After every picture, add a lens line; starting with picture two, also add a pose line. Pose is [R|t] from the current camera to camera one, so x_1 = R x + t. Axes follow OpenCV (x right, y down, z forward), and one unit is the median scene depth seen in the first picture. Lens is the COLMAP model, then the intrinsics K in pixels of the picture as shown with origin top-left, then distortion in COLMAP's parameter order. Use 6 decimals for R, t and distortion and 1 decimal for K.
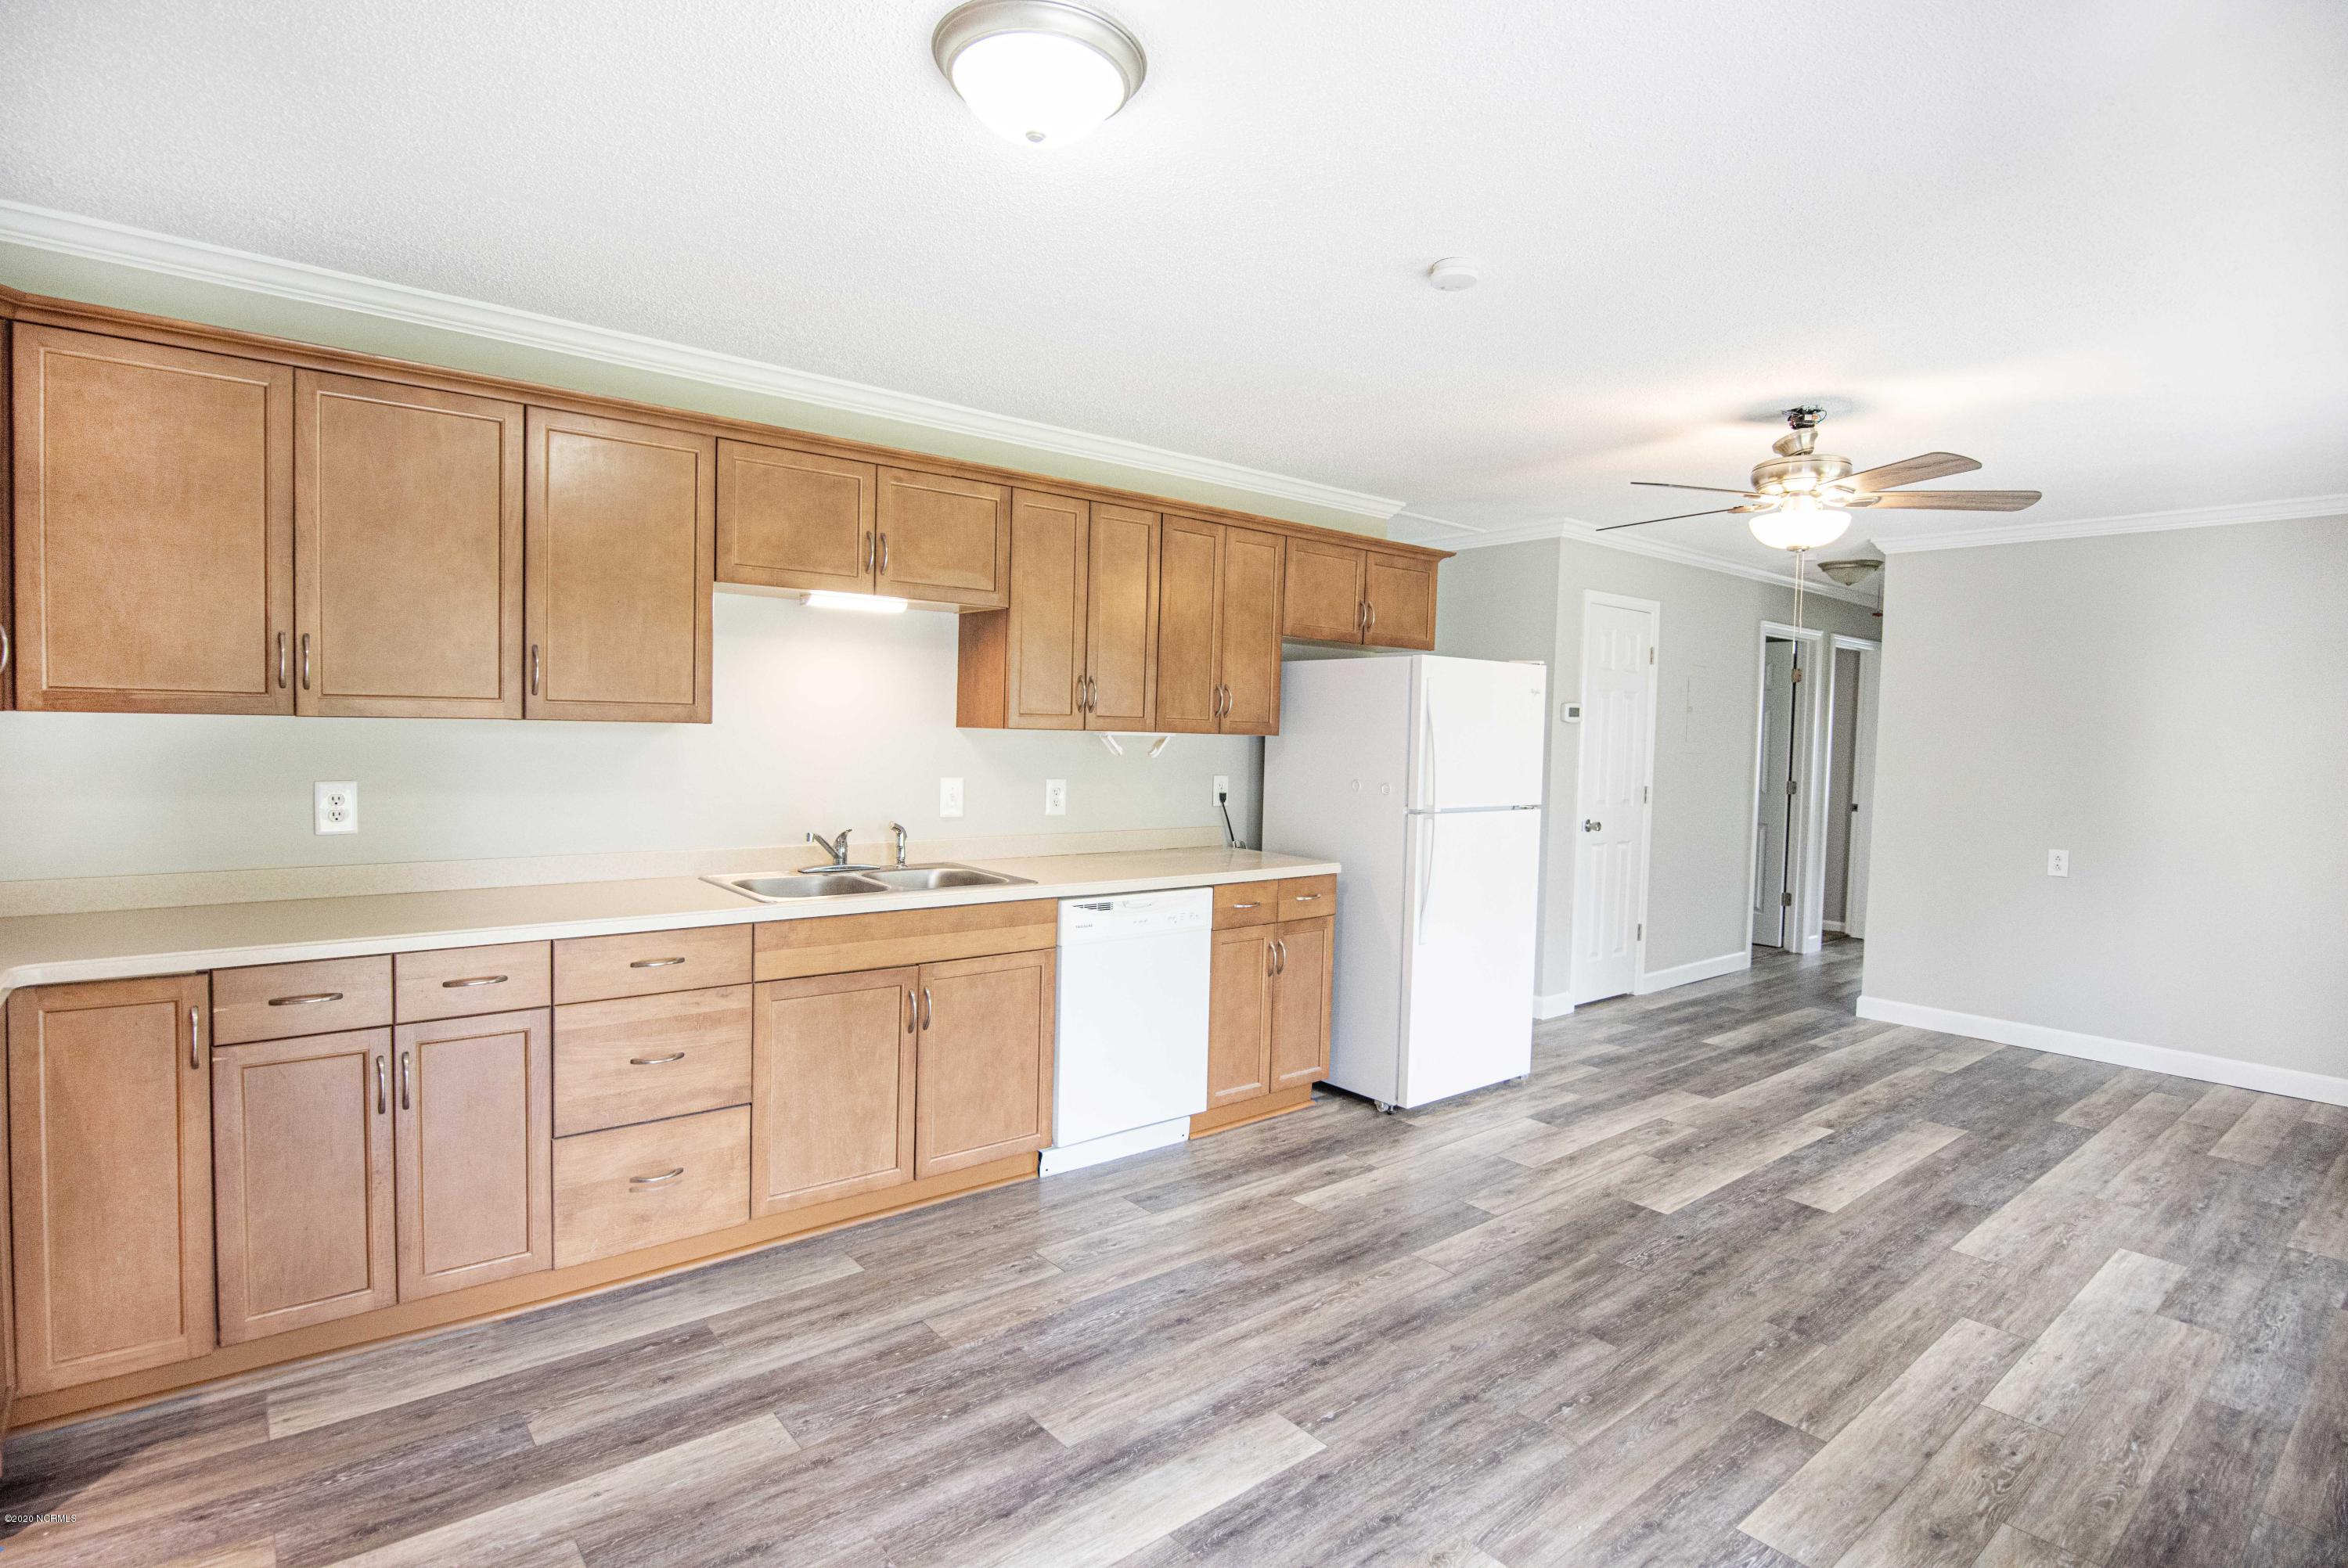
lens RADIAL K [[1165.8, 0, 1152.1], [0, 1165.8, 777.5], [0, 0, 1]] dist [-0.021369, -0.000070]
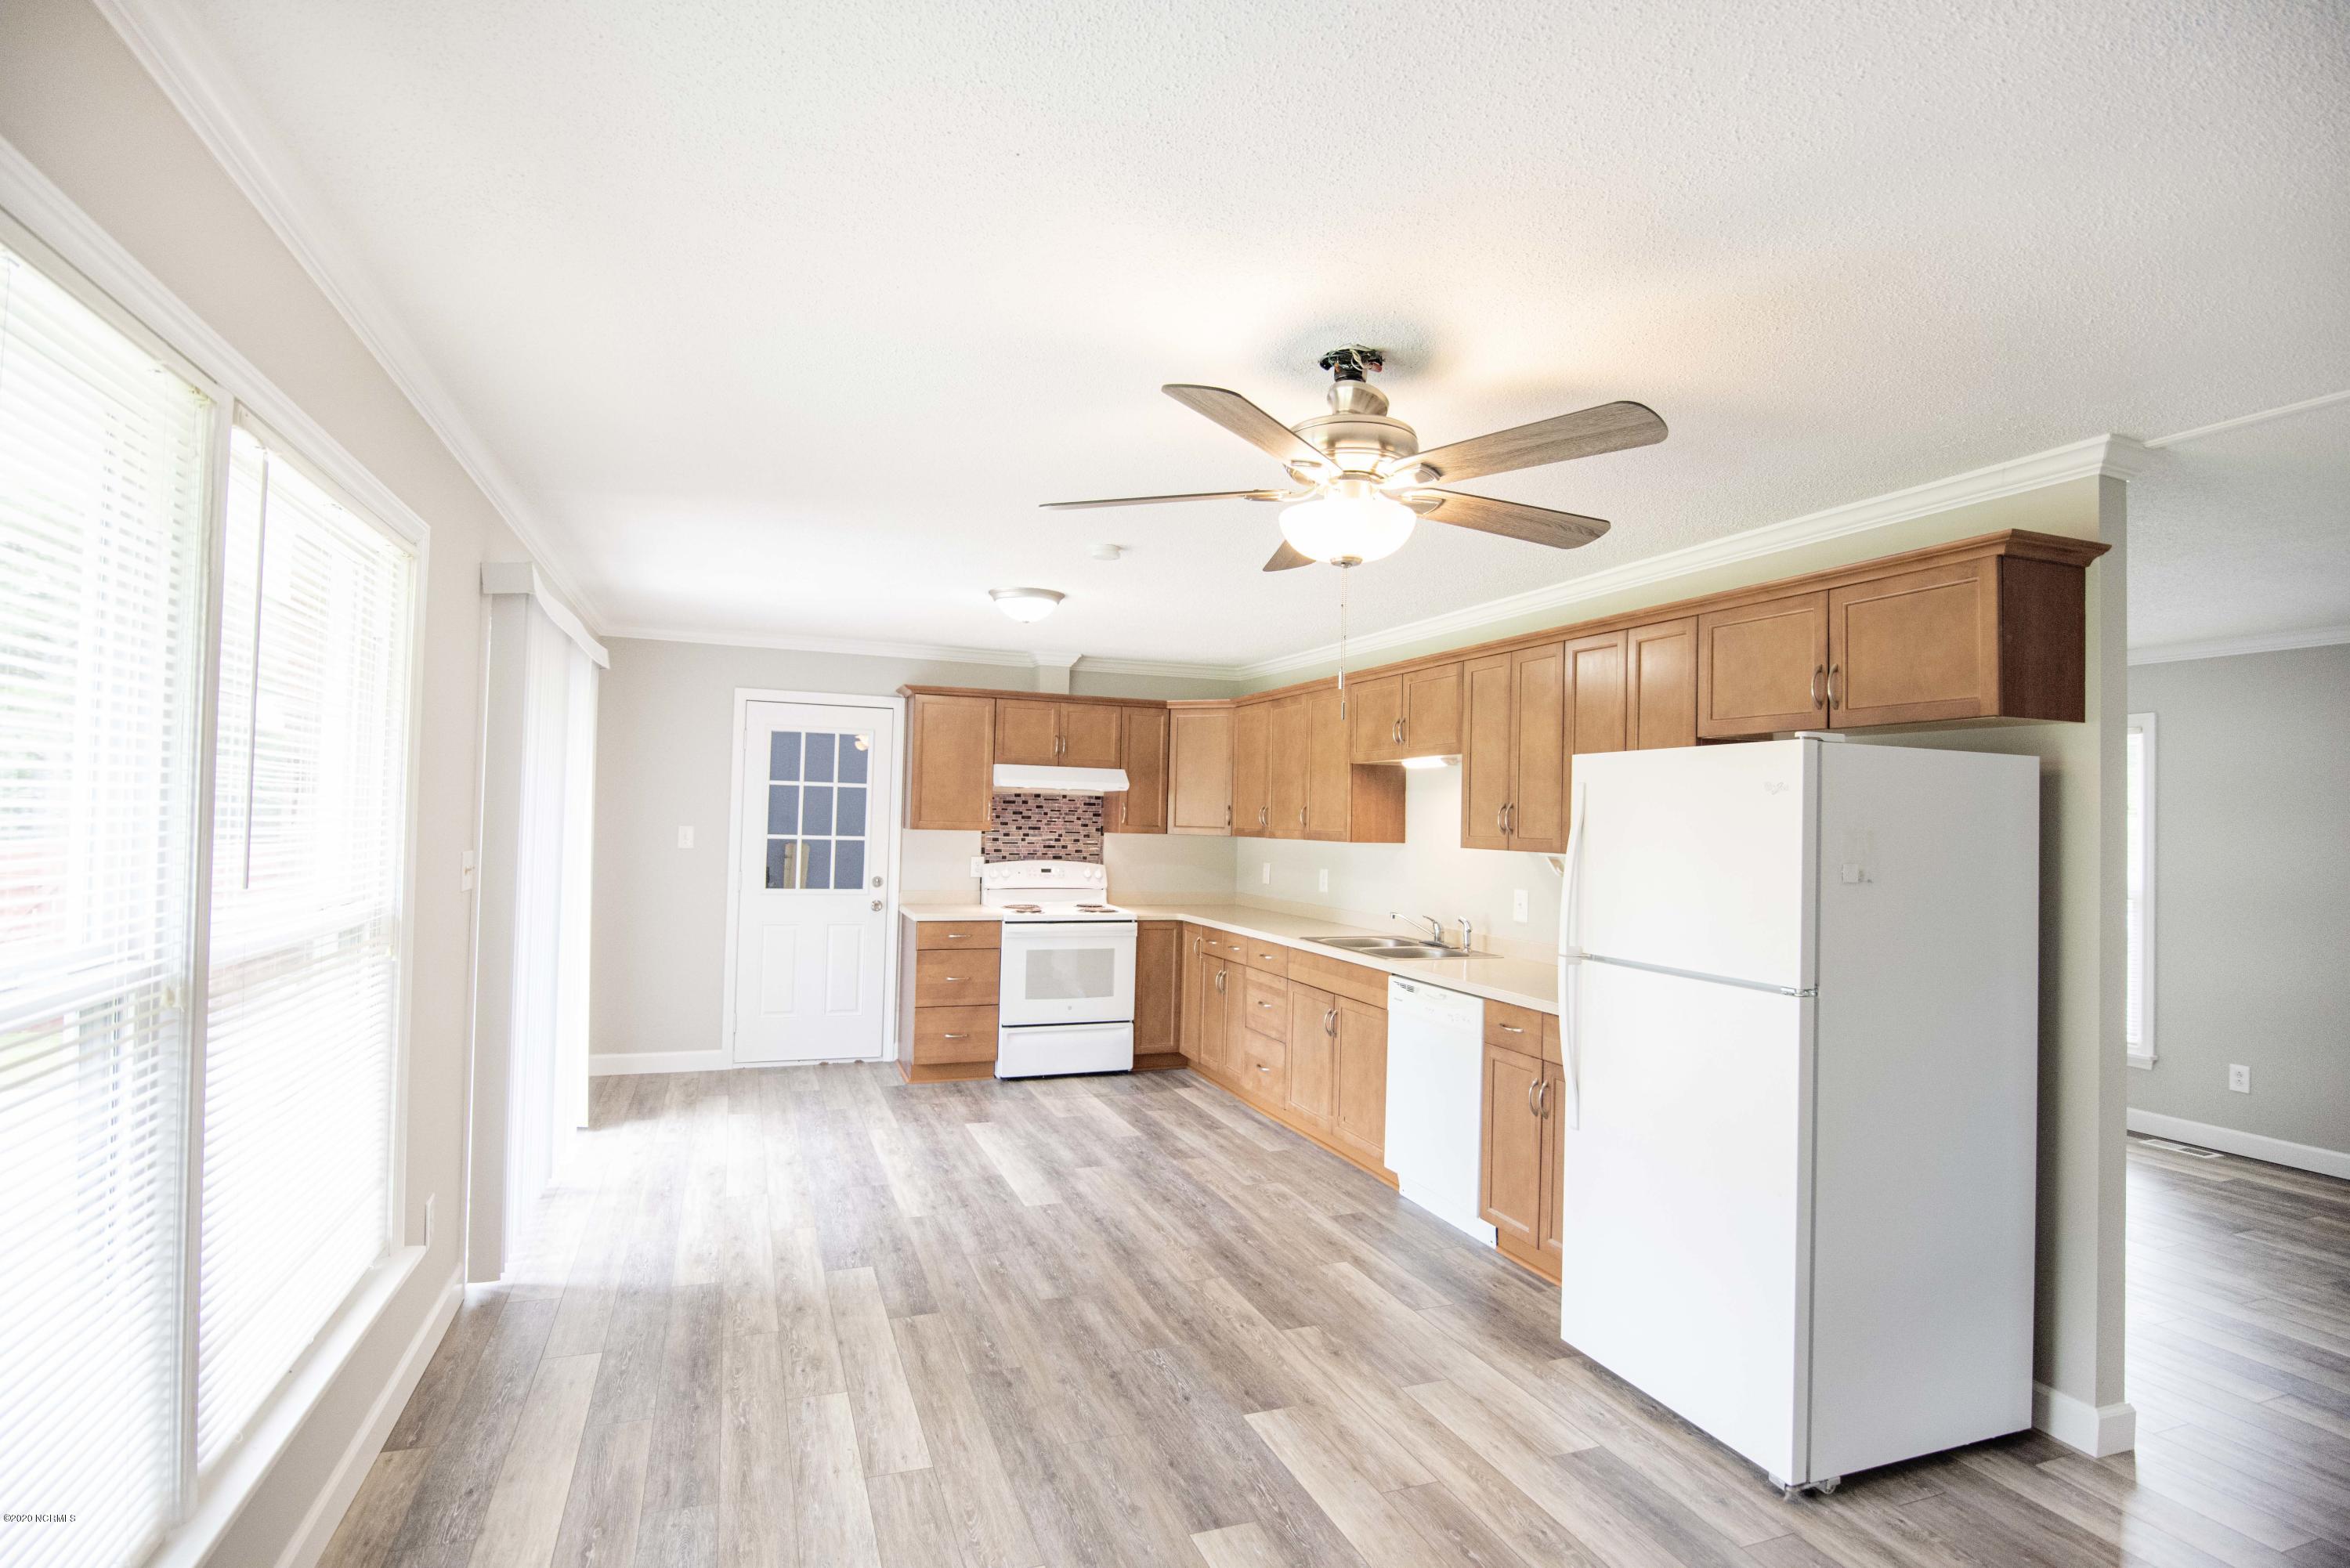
lens RADIAL K [[1151.5, 0, 1169.2], [0, 1151.5, 788.8], [0, 0, 1]] dist [-0.021343, -0.000310]
pose [[-0.315064, -0.058657, -0.947256, 1.435901], [-0.074662, 0.996527, -0.036875, -0.044181], [0.946129, 0.059106, -0.318349, 1.339336]]
